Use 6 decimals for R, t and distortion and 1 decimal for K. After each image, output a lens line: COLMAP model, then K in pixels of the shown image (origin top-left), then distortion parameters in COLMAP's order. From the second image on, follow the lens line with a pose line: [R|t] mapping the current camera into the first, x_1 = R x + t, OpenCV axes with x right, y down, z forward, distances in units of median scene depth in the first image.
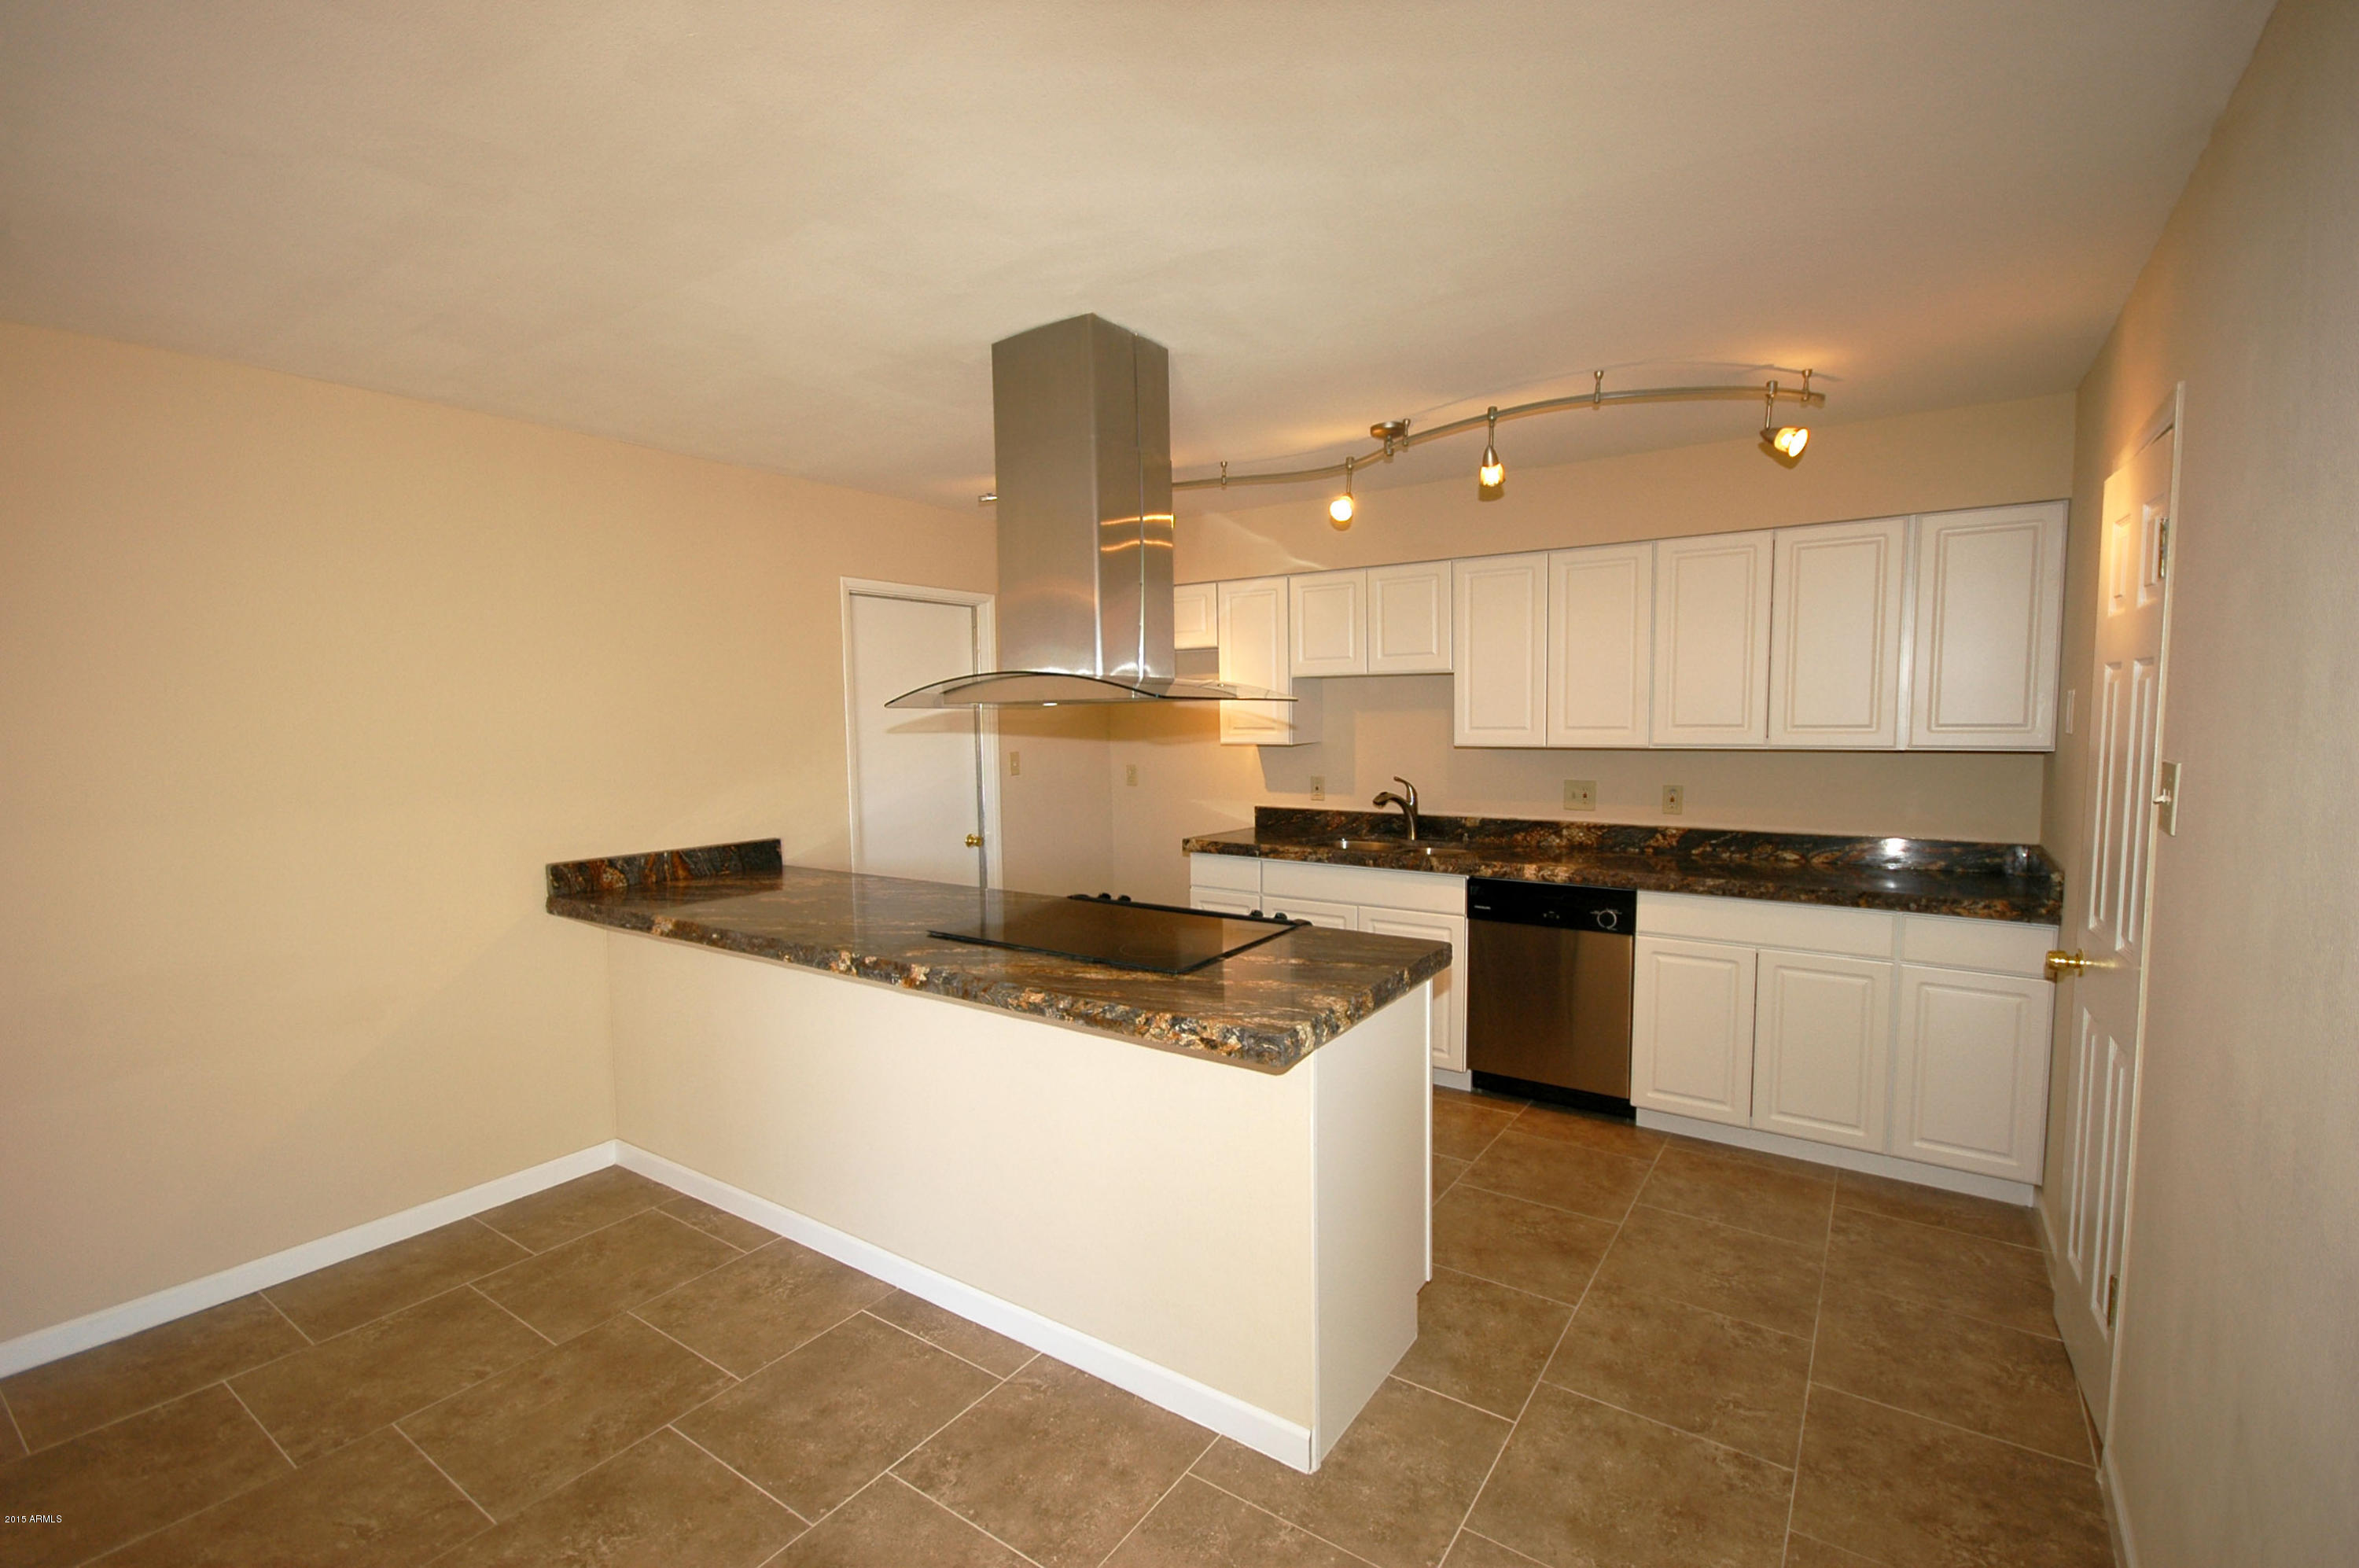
lens RADIAL K [[1039.5, 0, 1179.1], [0, 1039.5, 792.4], [0, 0, 1]] dist [-0.016340, -0.002869]
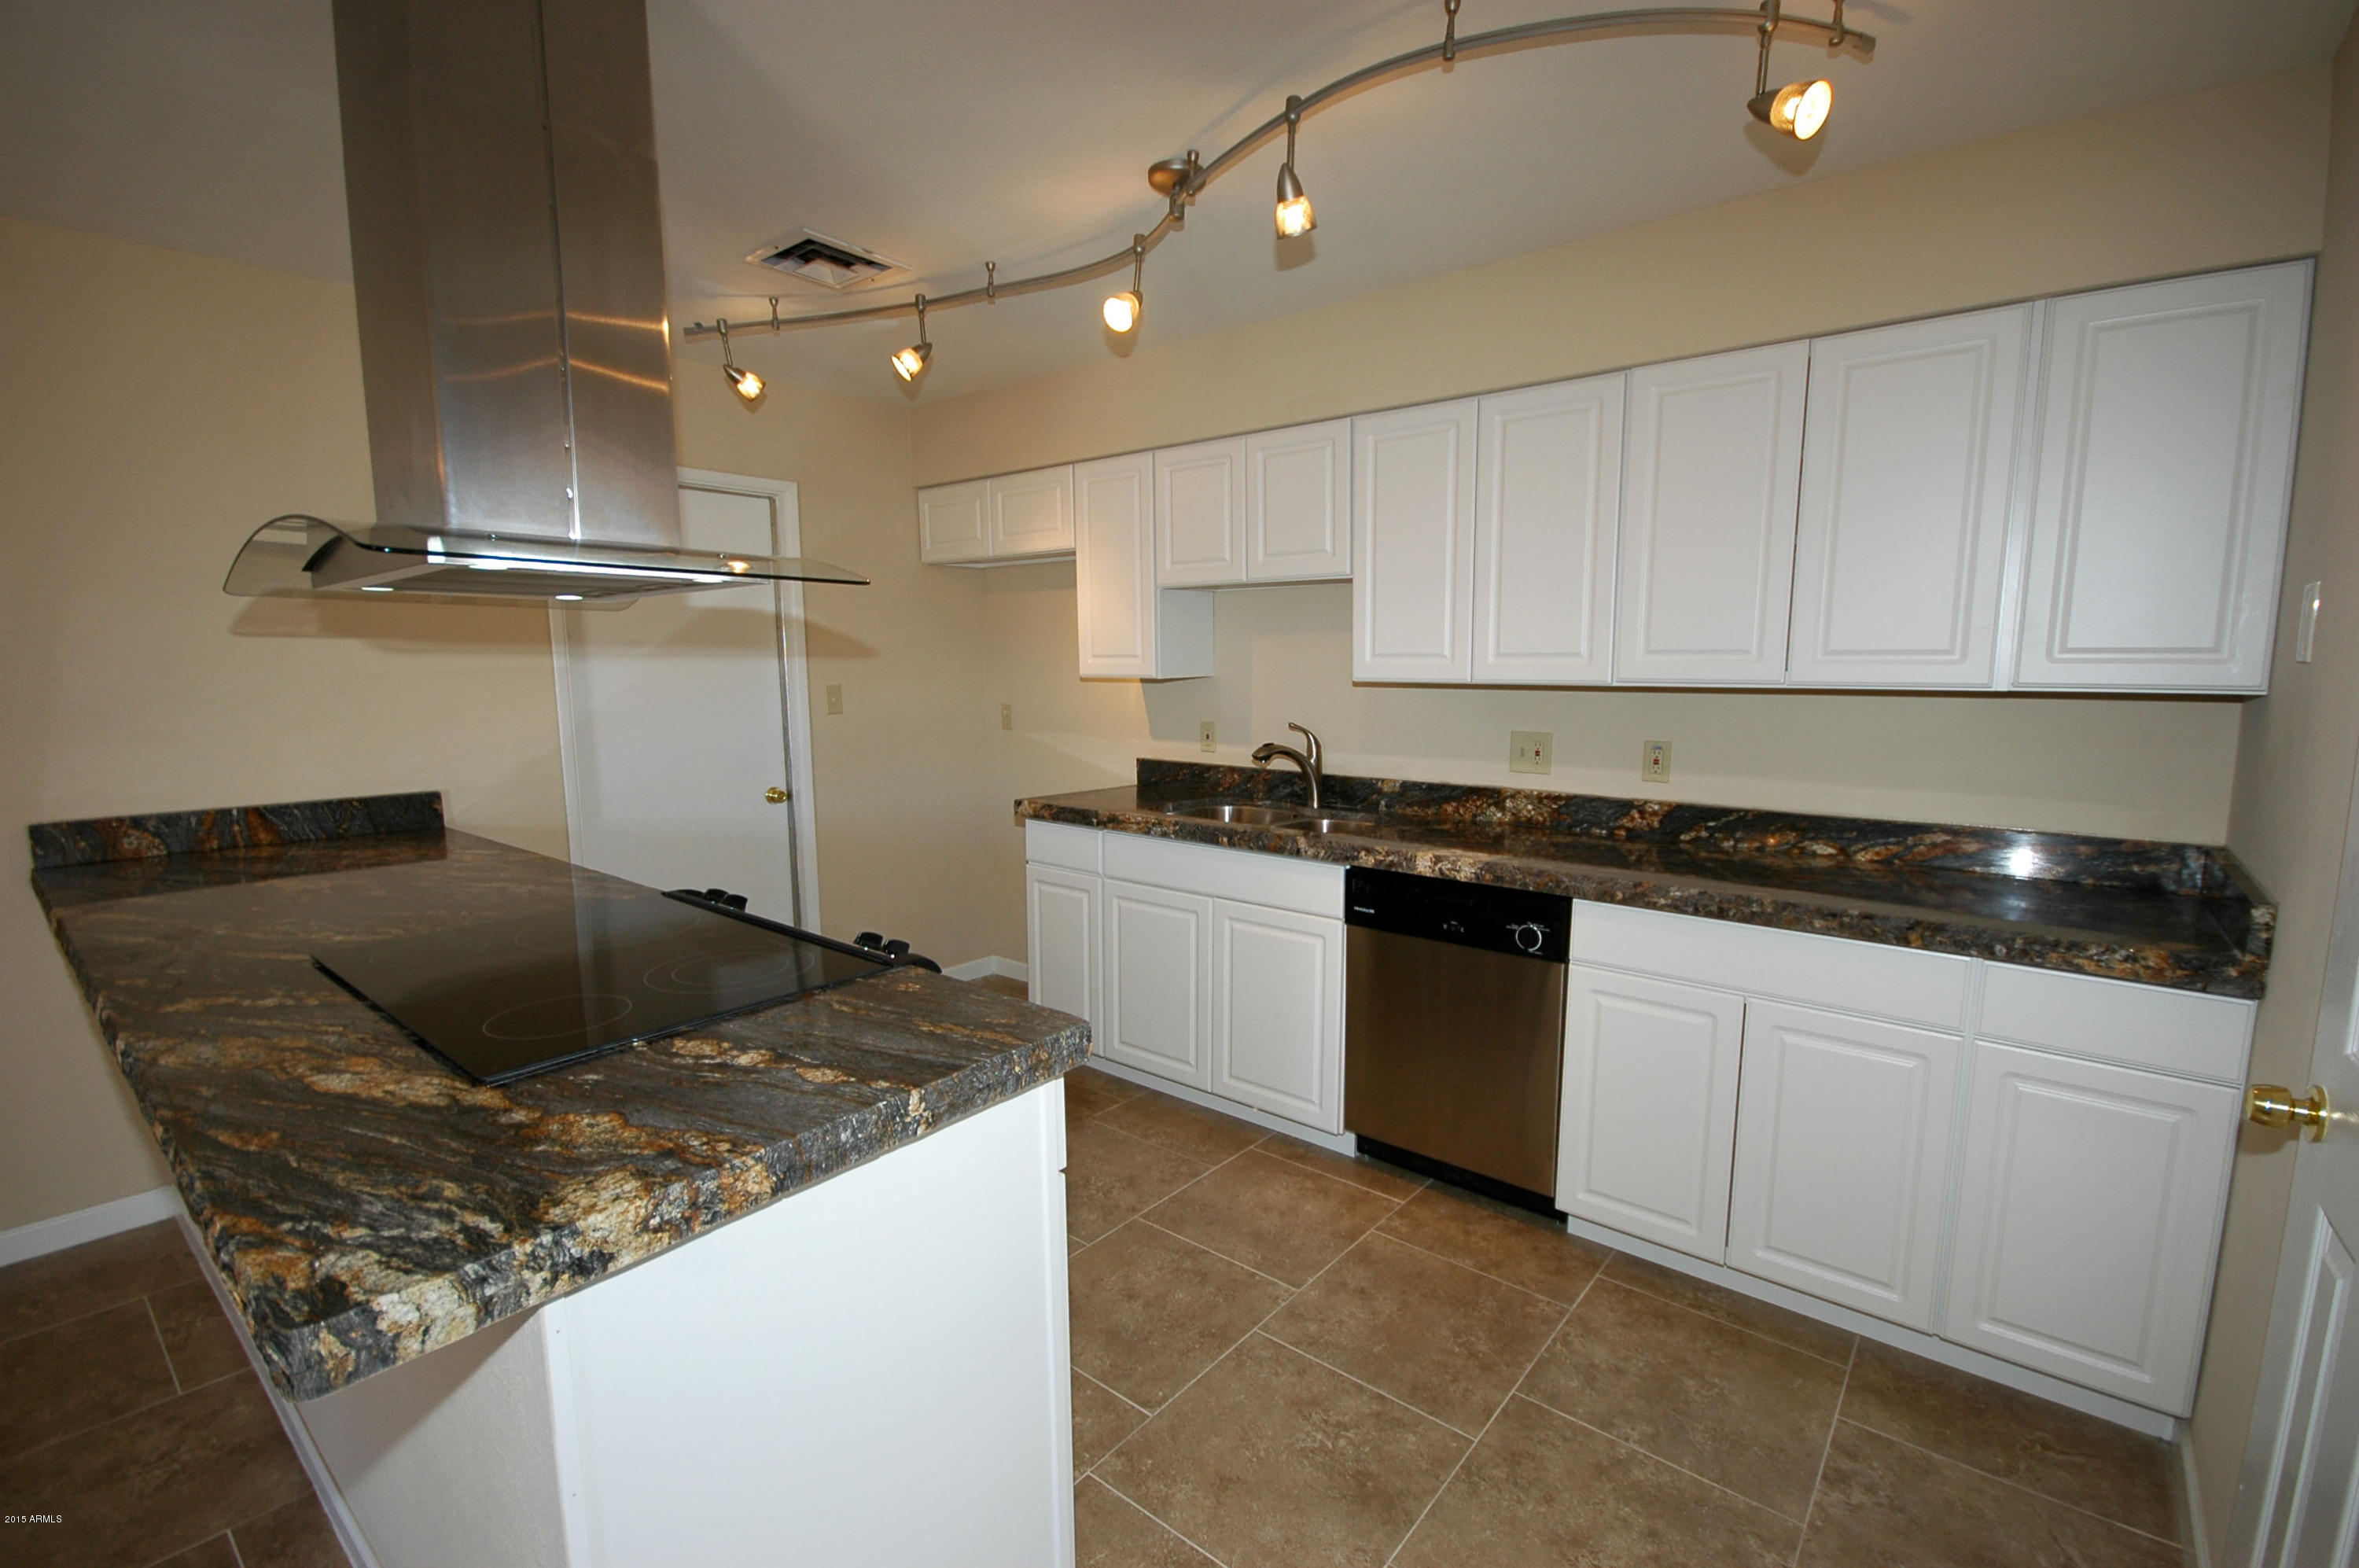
lens RADIAL K [[1039.5, 0, 1183.2], [0, 1039.5, 794.4], [0, 0, 1]] dist [-0.016340, -0.002869]
pose [[0.996732, 0.020461, -0.078150, 0.249008], [-0.016129, 0.998319, 0.055667, -0.005176], [0.079158, -0.054224, 0.995386, 0.327168]]
